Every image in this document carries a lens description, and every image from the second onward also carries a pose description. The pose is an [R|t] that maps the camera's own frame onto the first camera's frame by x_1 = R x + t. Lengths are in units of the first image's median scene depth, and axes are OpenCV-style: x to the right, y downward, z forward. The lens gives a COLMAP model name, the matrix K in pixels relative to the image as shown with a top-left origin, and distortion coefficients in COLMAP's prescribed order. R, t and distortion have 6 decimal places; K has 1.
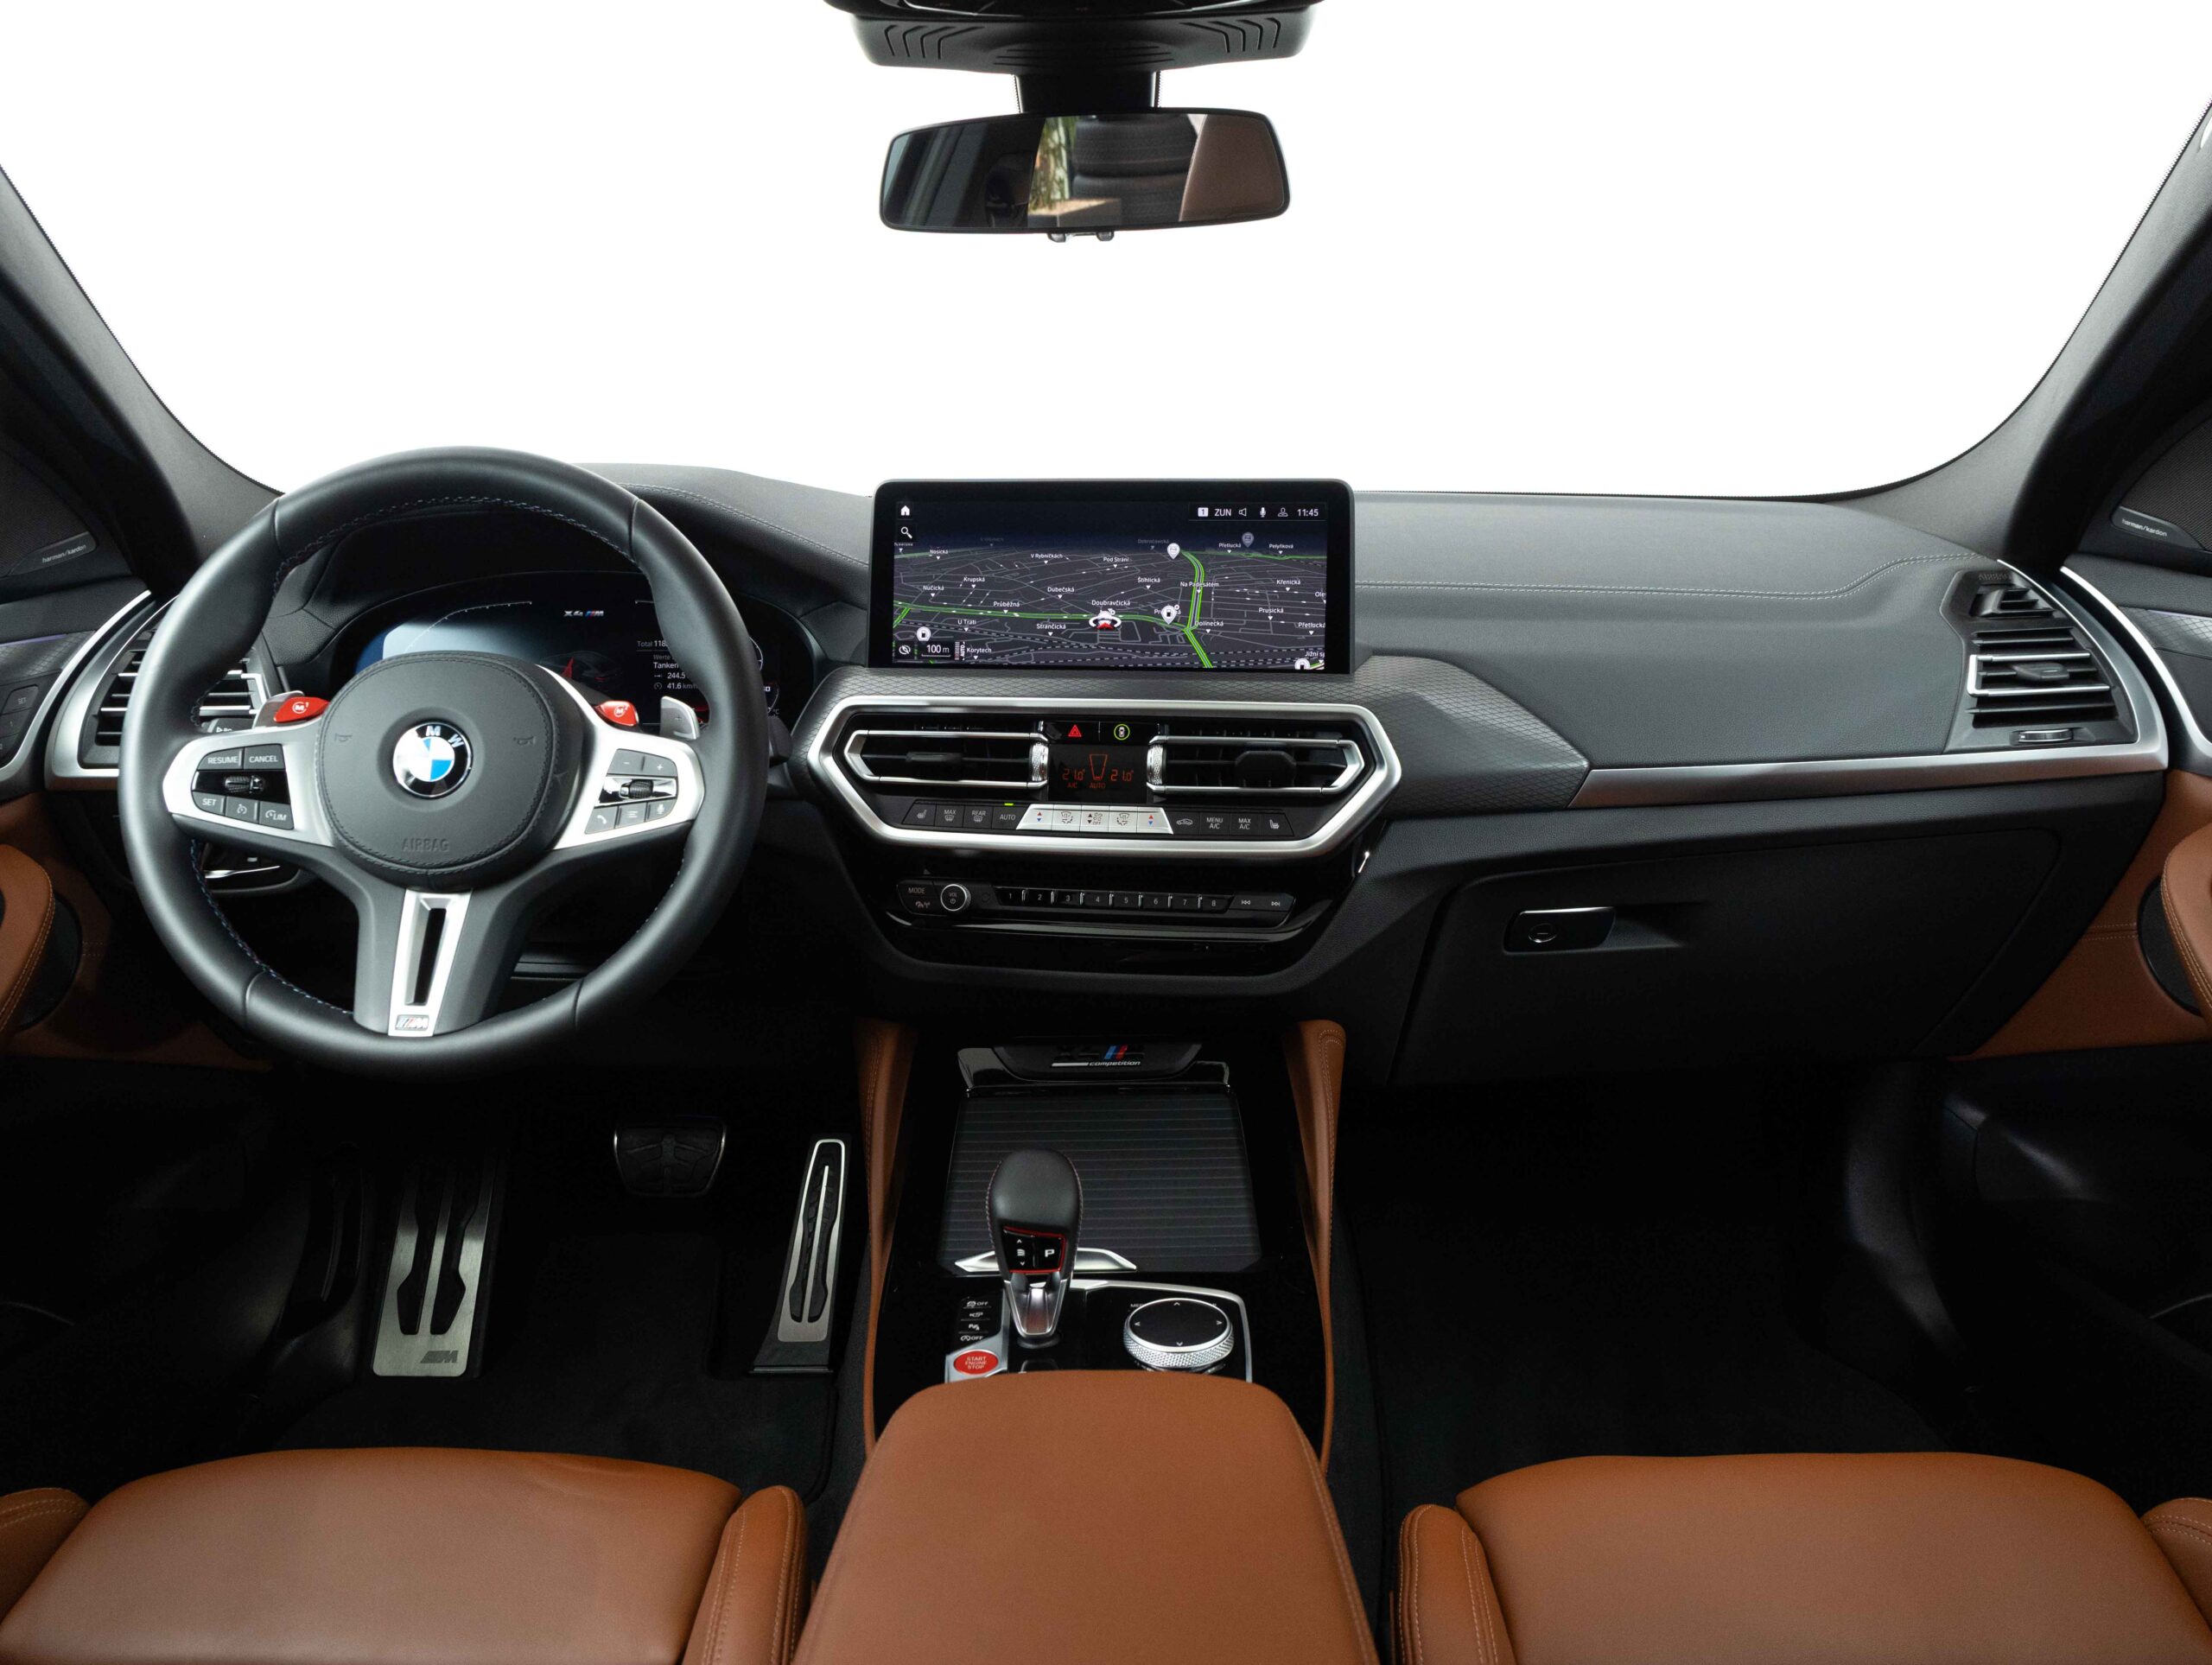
lens RADIAL K [[1637.2, 0, 1096.6], [0, 1637.2, 821.8], [0, 0, 1]] dist [-0.003741, -0.008307]
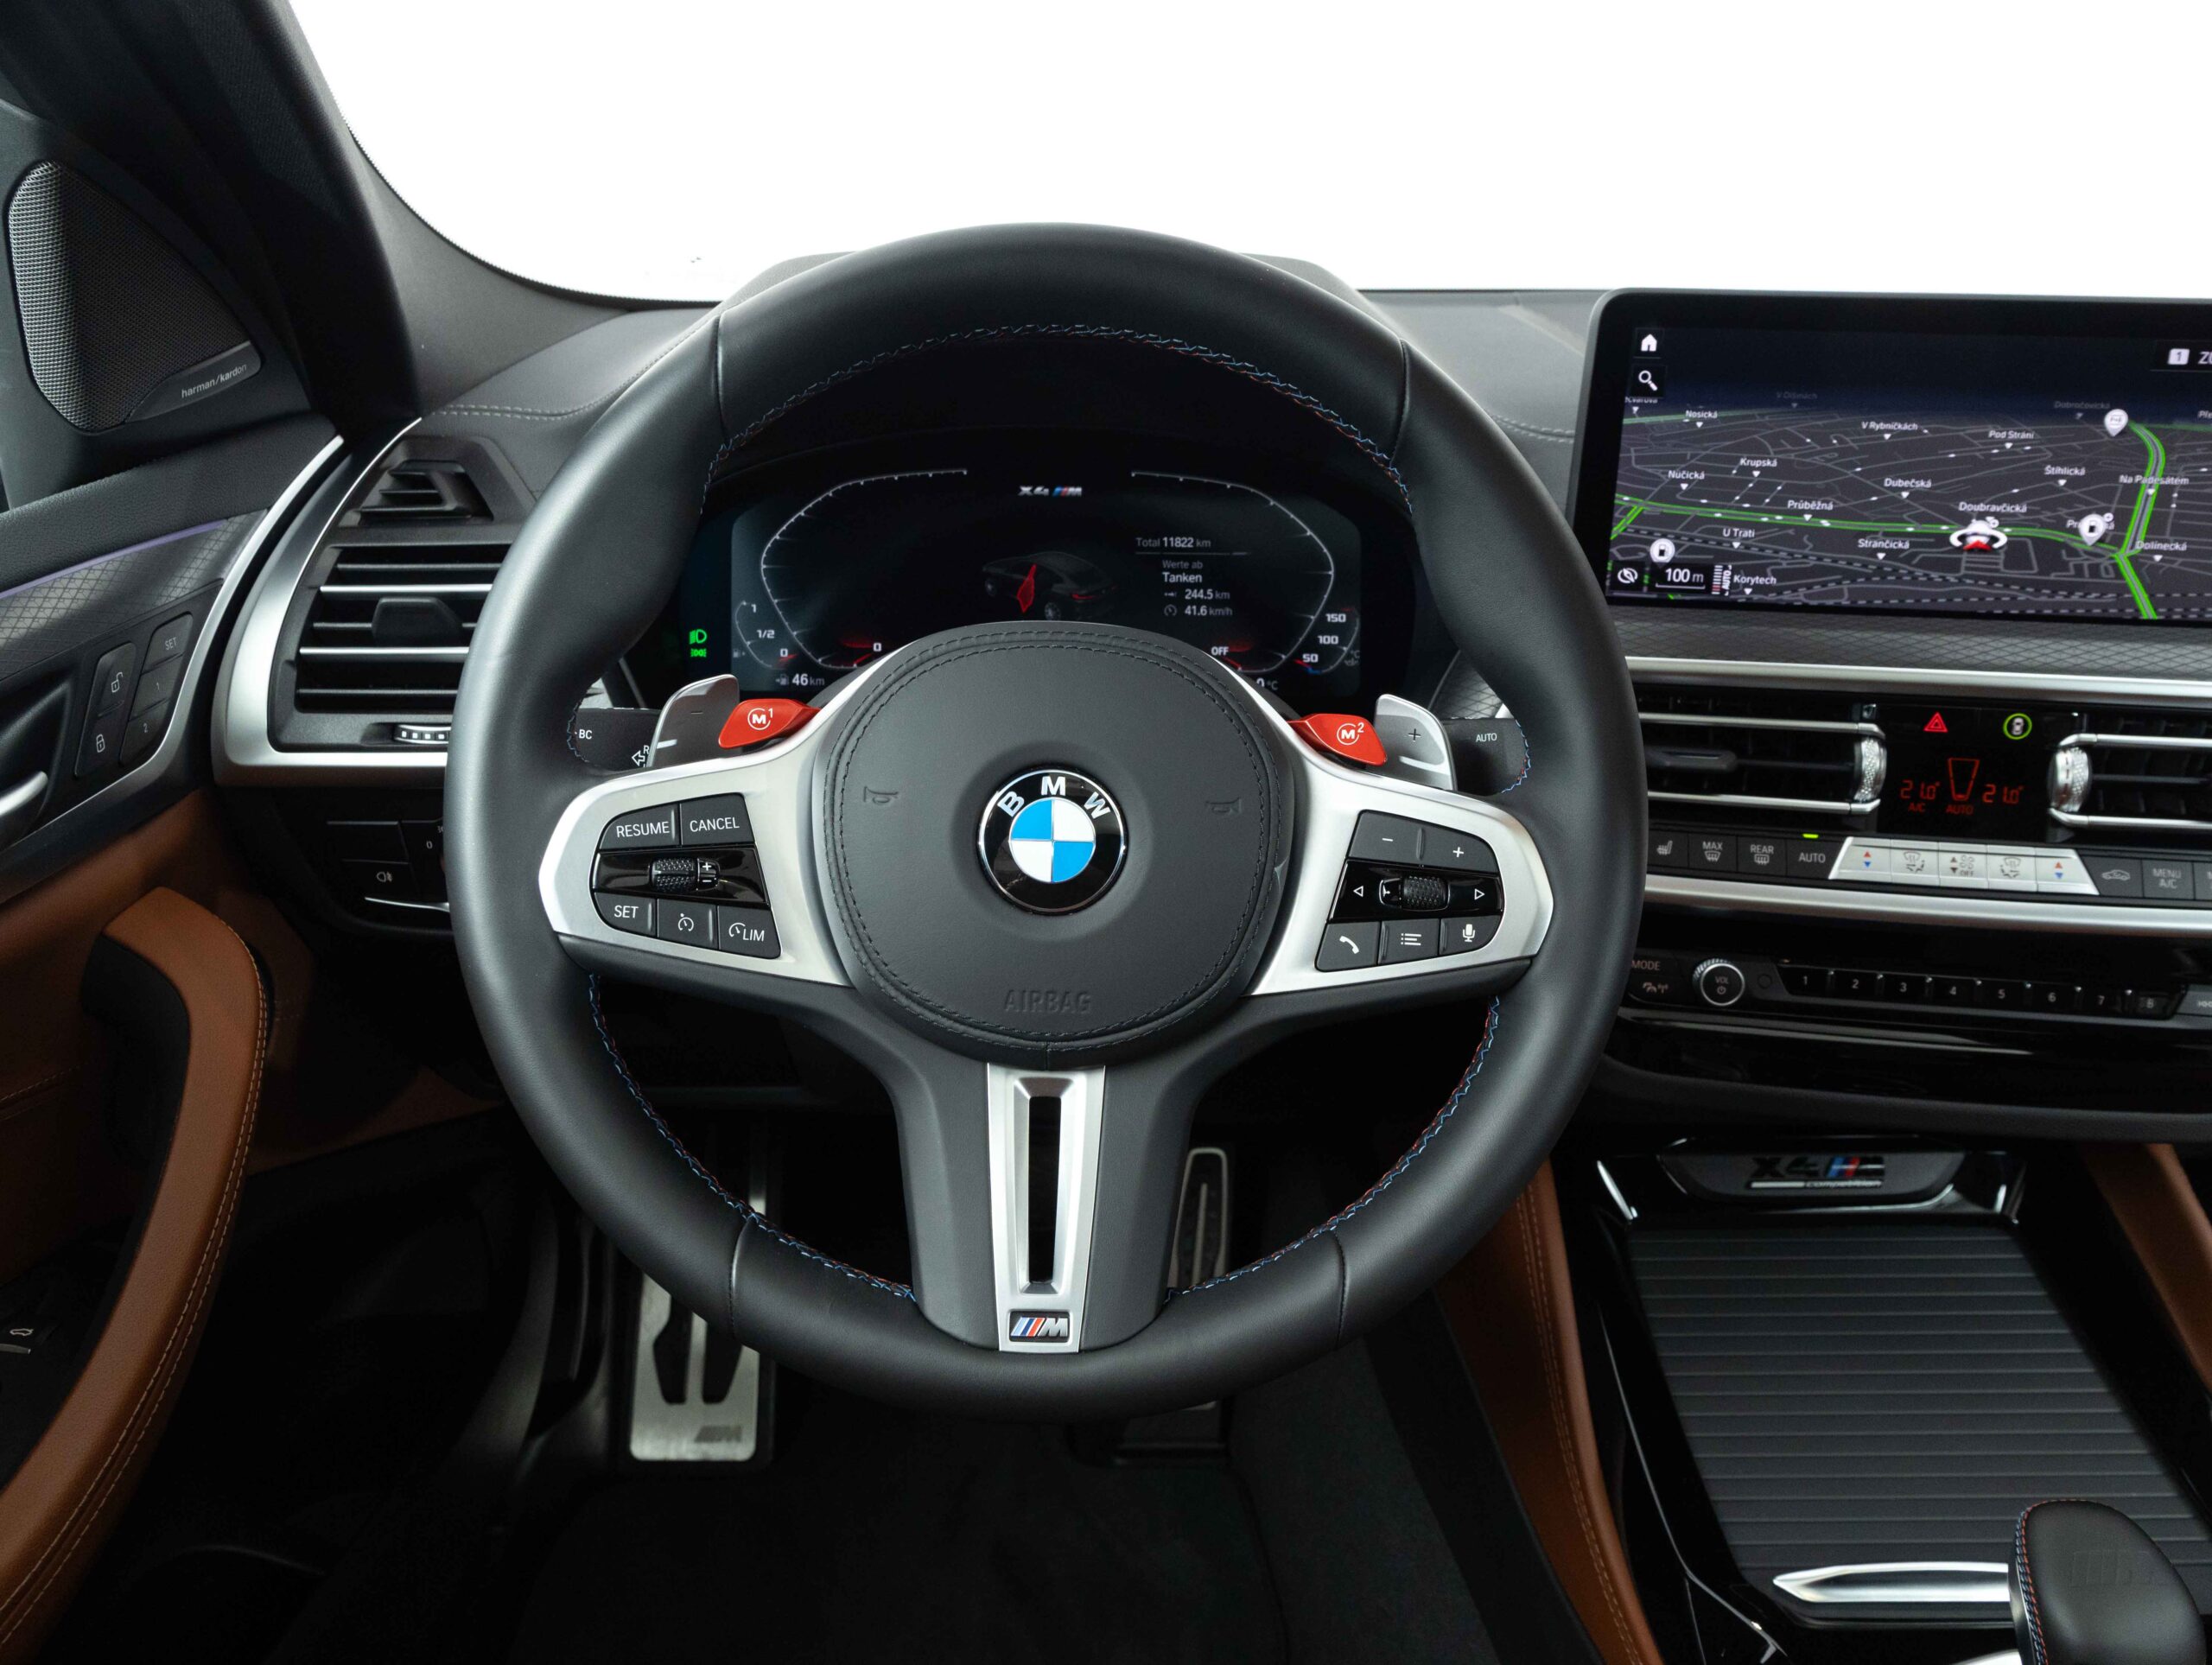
lens RADIAL K [[1578.2, 0, 1113.5], [0, 1578.2, 823.9], [0, 0, 1]] dist [0.014368, 0.008578]
pose [[0.999132, 0.008883, 0.040709, -0.343924], [-0.015072, 0.987900, 0.154357, -0.104394], [-0.038845, -0.154837, 0.987176, 0.413406]]
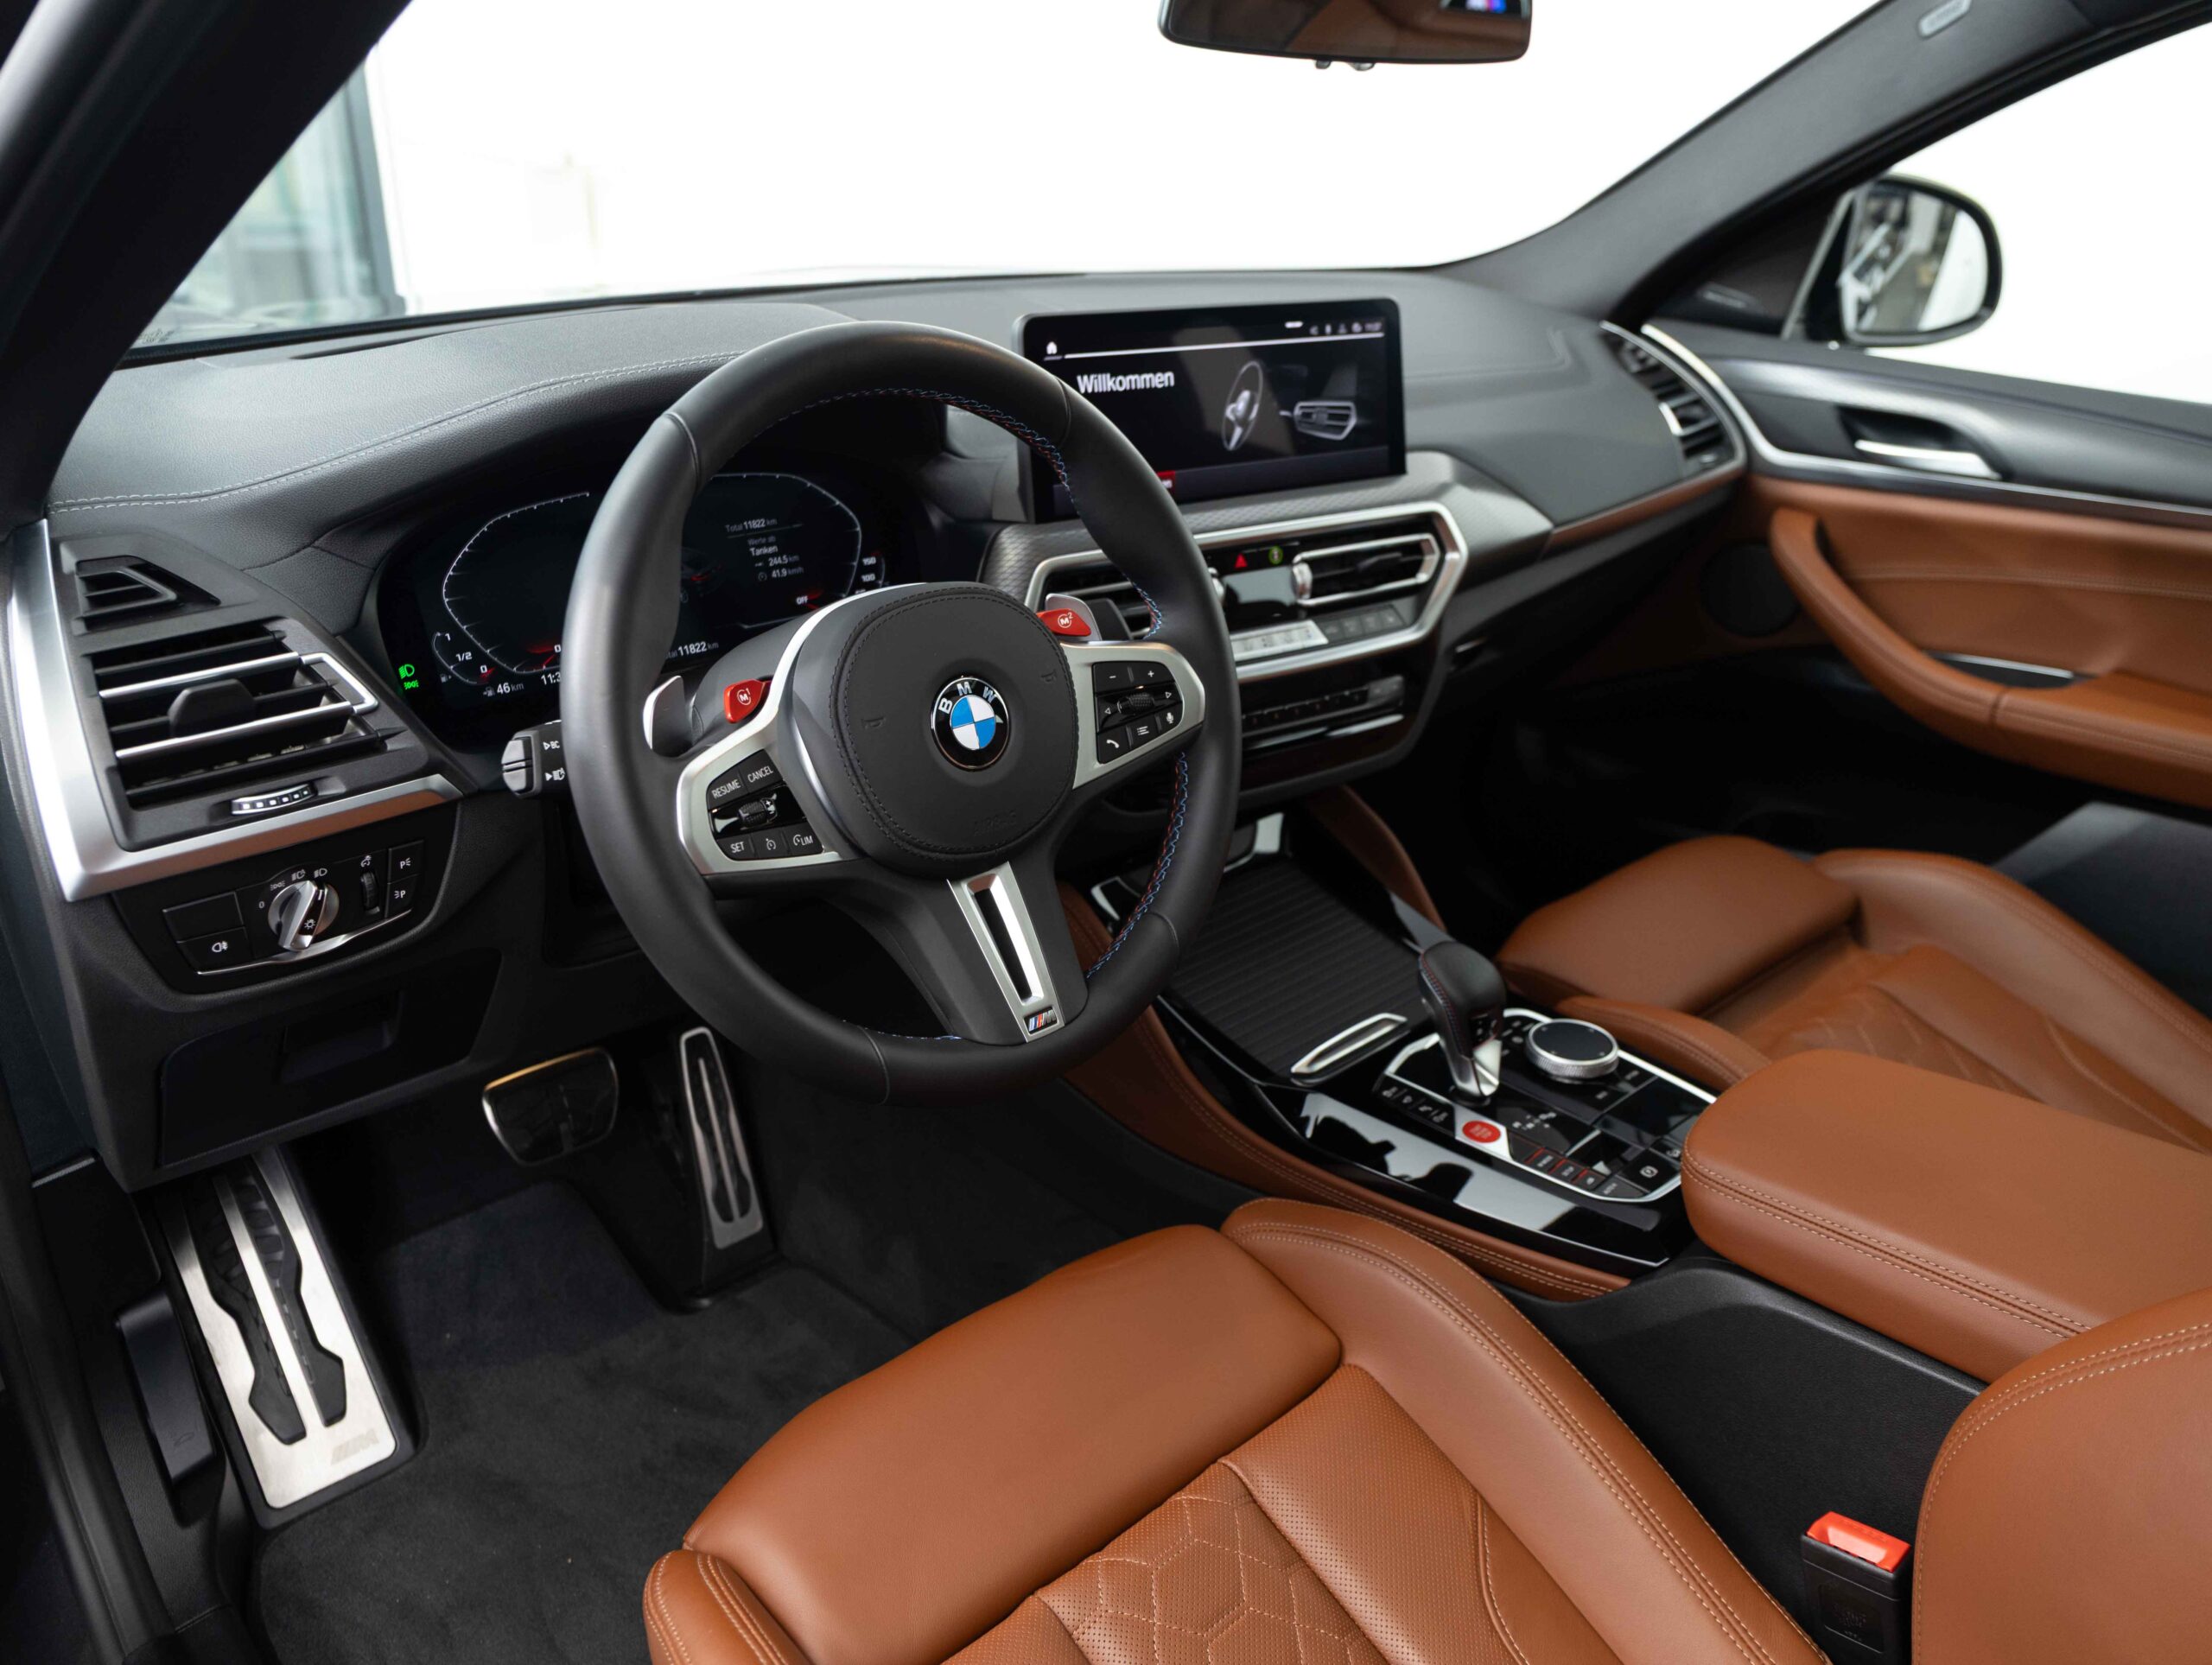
lens RADIAL K [[1577.3, 0, 1101.8], [0, 1577.3, 845.6], [0, 0, 1]] dist [0.003769, -0.000667]
pose [[0.738384, -0.264241, 0.620456, -0.739939], [0.126345, 0.957952, 0.257616, -0.149940], [-0.662439, -0.111828, 0.740722, 0.296839]]
